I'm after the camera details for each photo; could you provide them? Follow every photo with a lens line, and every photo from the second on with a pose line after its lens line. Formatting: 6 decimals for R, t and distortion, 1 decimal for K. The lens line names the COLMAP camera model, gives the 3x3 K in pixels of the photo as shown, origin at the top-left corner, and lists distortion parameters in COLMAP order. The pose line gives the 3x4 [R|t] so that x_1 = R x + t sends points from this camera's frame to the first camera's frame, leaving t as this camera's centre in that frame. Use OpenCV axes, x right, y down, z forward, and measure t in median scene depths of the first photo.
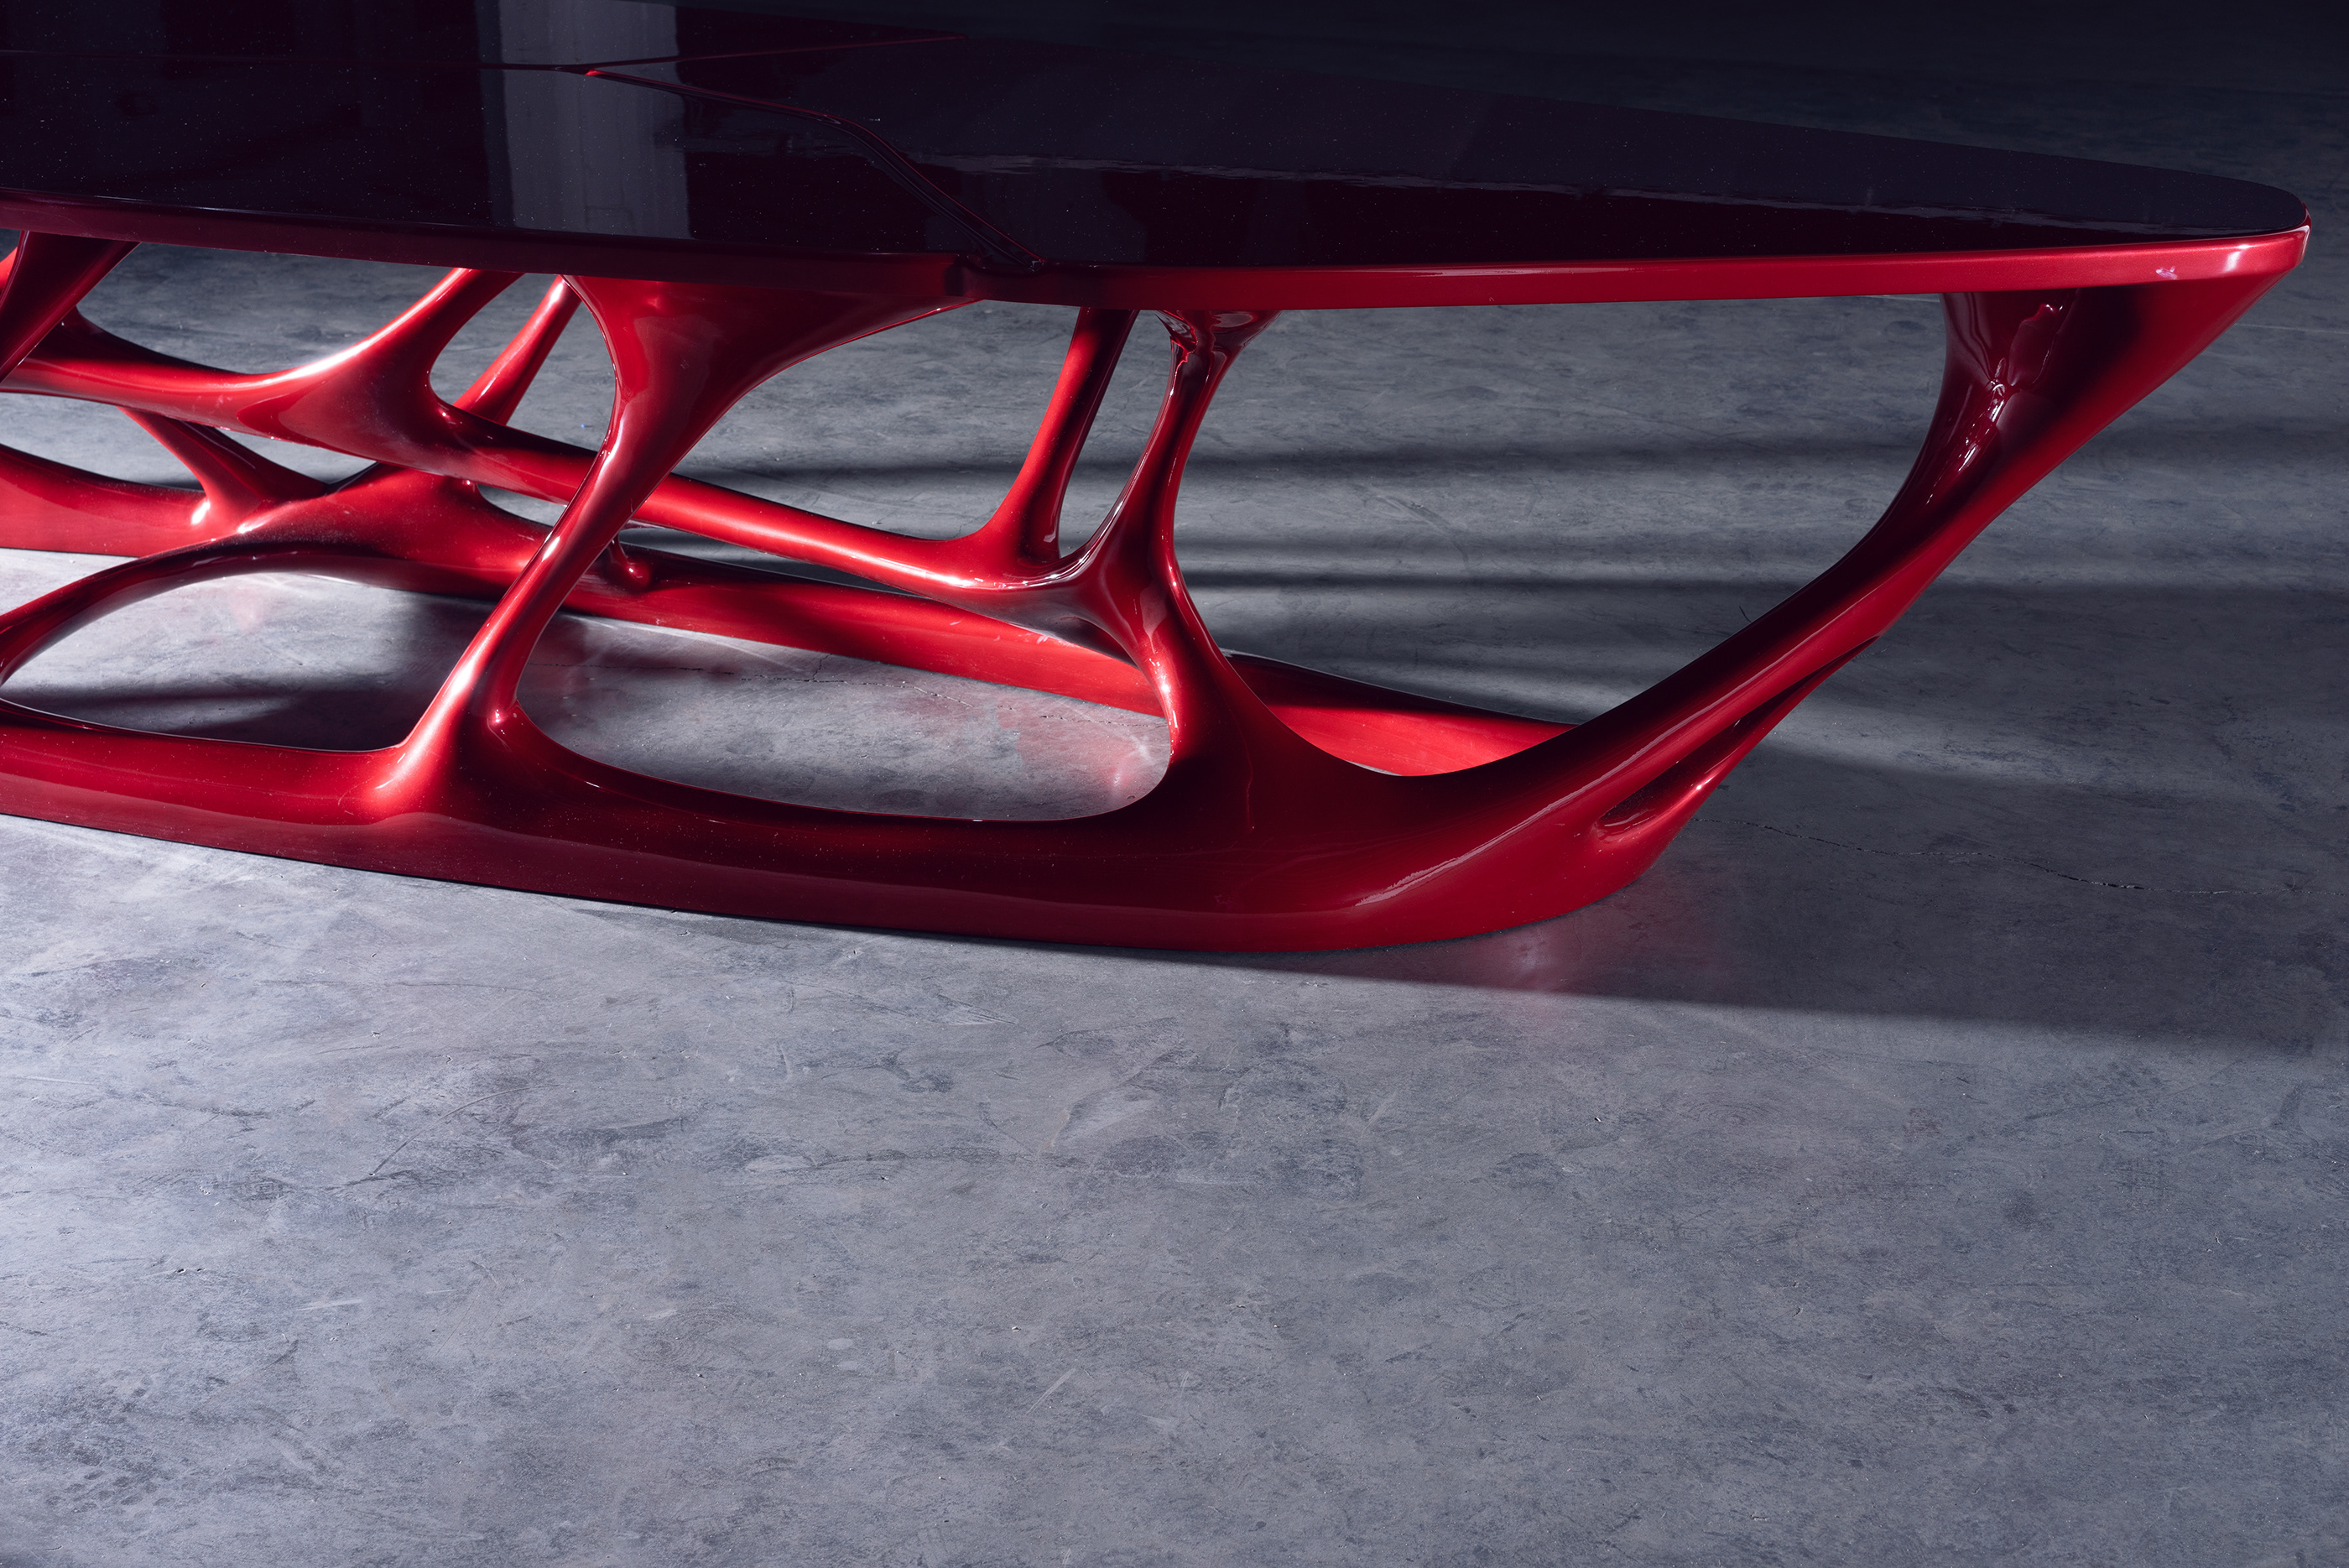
lens RADIAL K [[3590.8, 0, 1174.5], [0, 3590.8, 784.0], [0, 0, 1]] dist [0.003848, -0.001424]
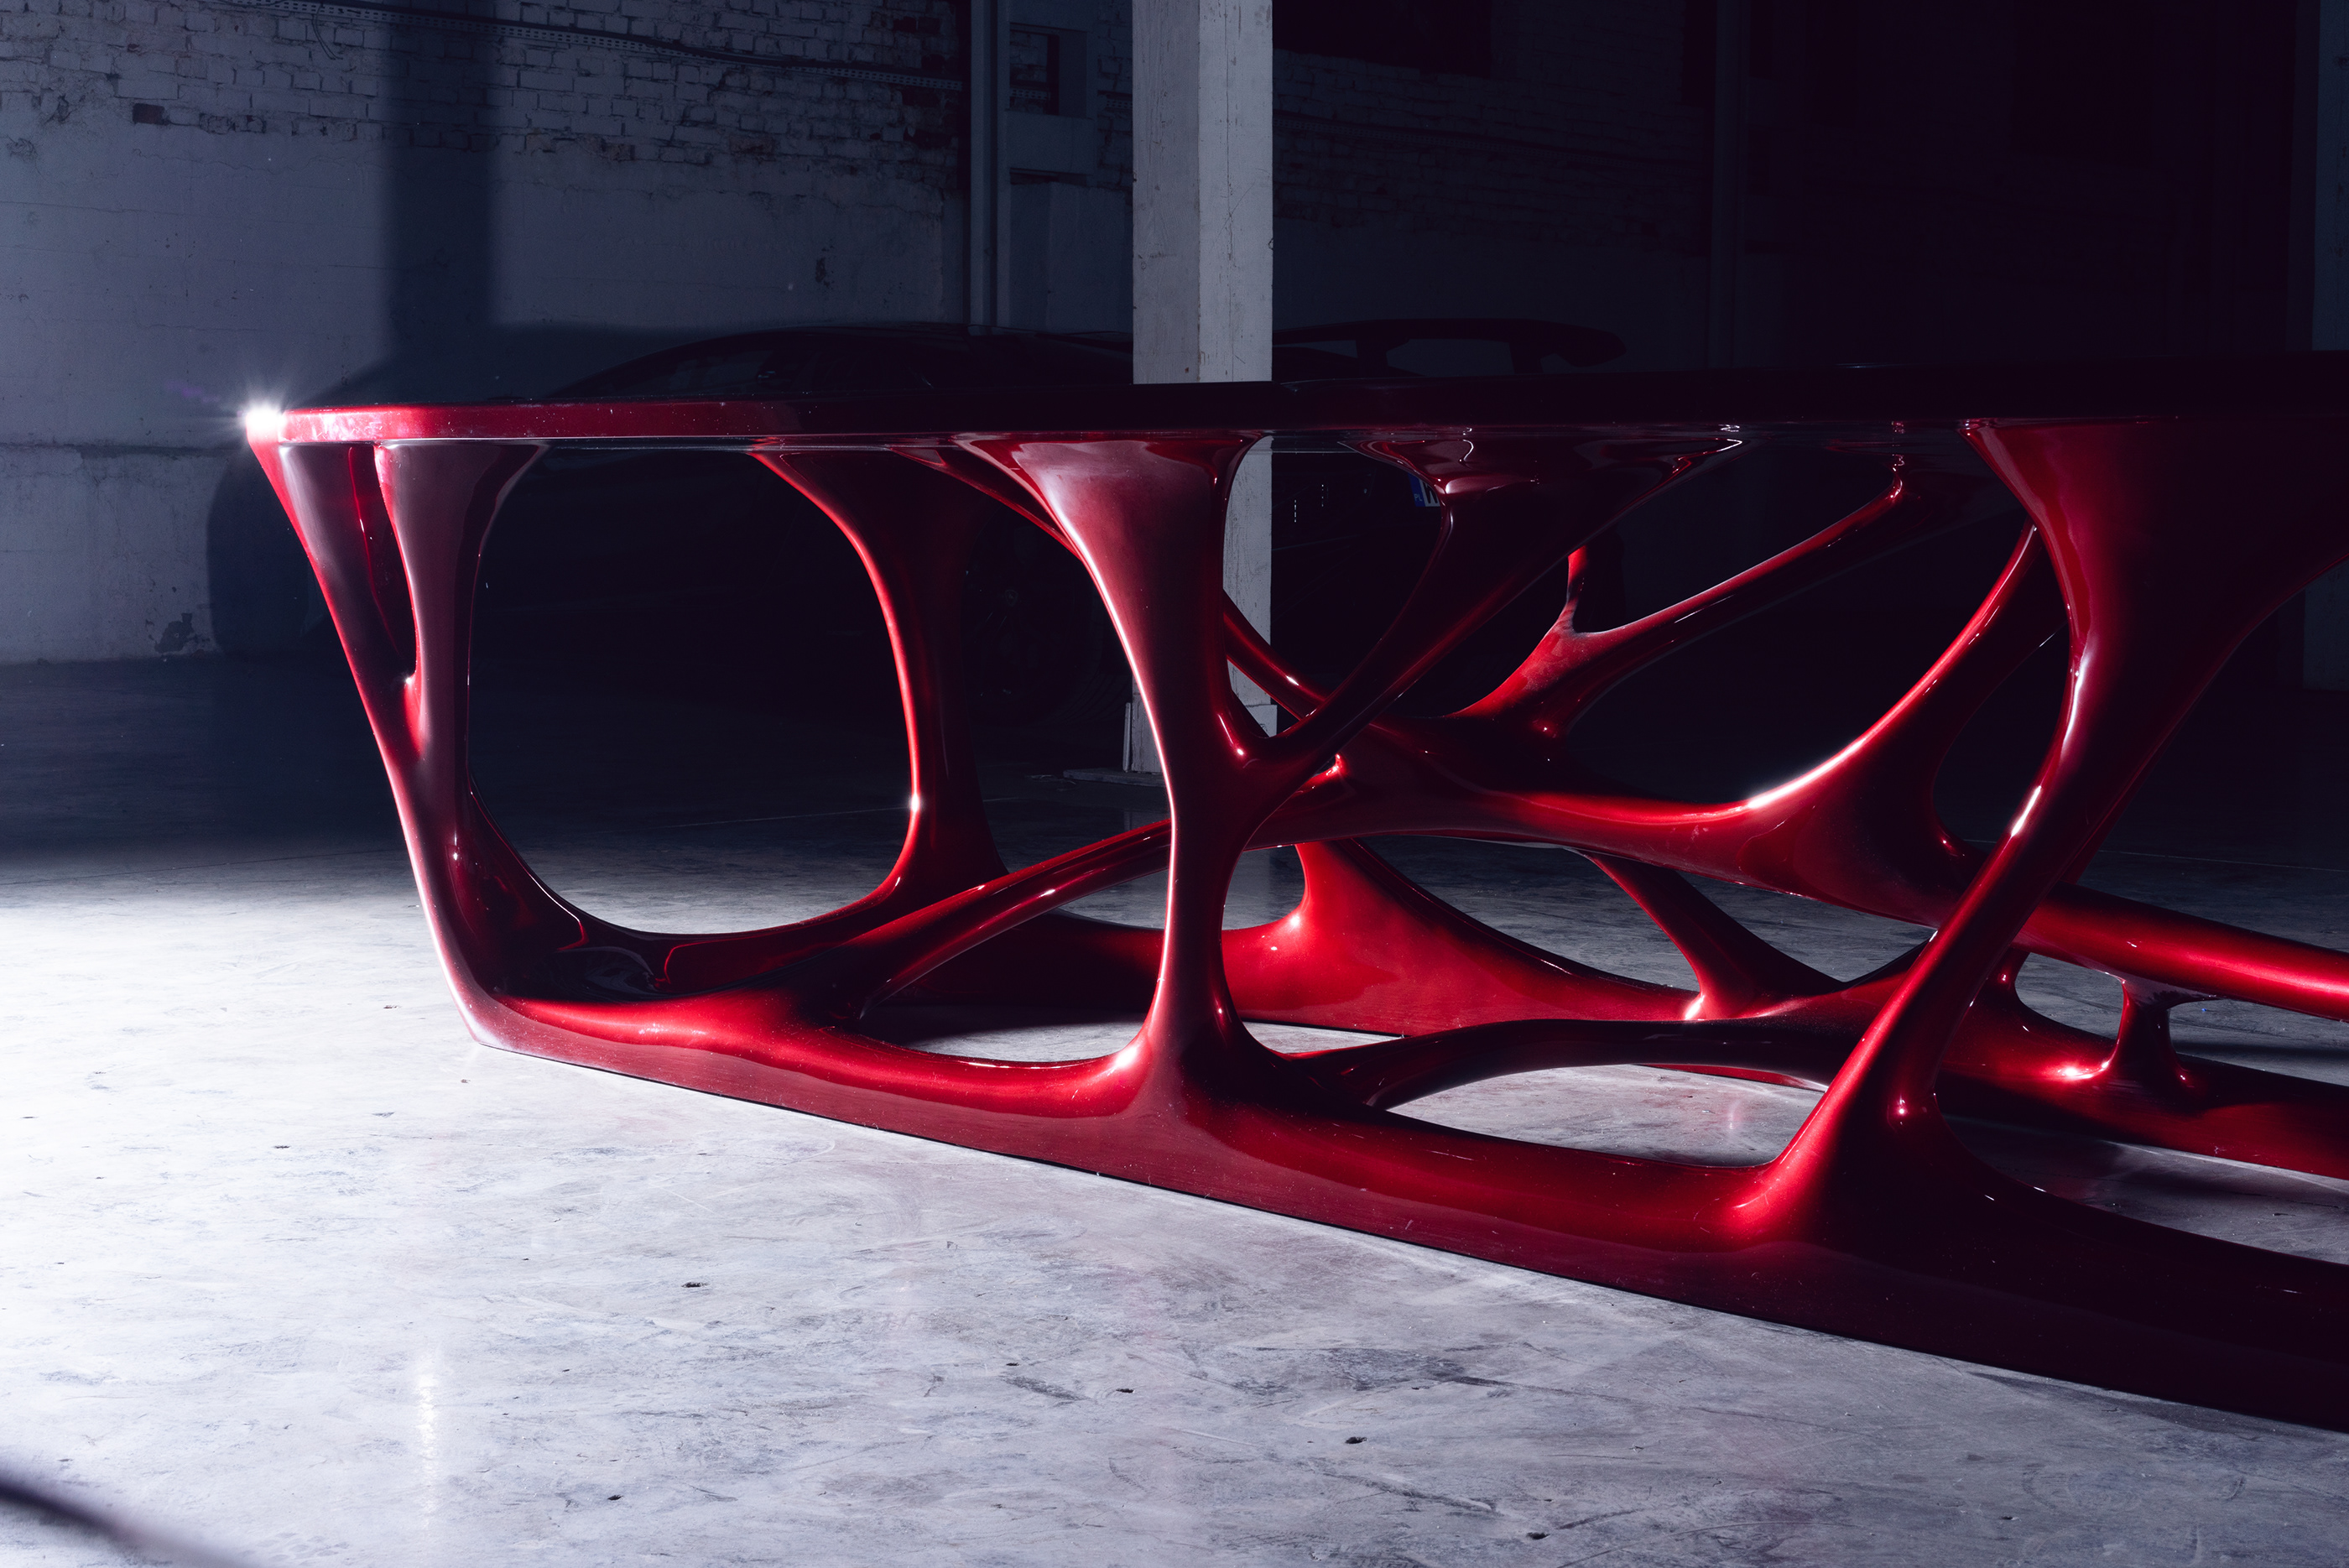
lens RADIAL K [[3590.8, 0, 1174.5], [0, 3590.8, 784.0], [0, 0, 1]] dist [0.003848, -0.001424]
pose [[0.872562, 0.013902, -0.488306, 0.047285], [-0.143171, 0.962978, -0.228418, 0.112310], [0.467053, 0.269220, 0.842248, 0.284585]]
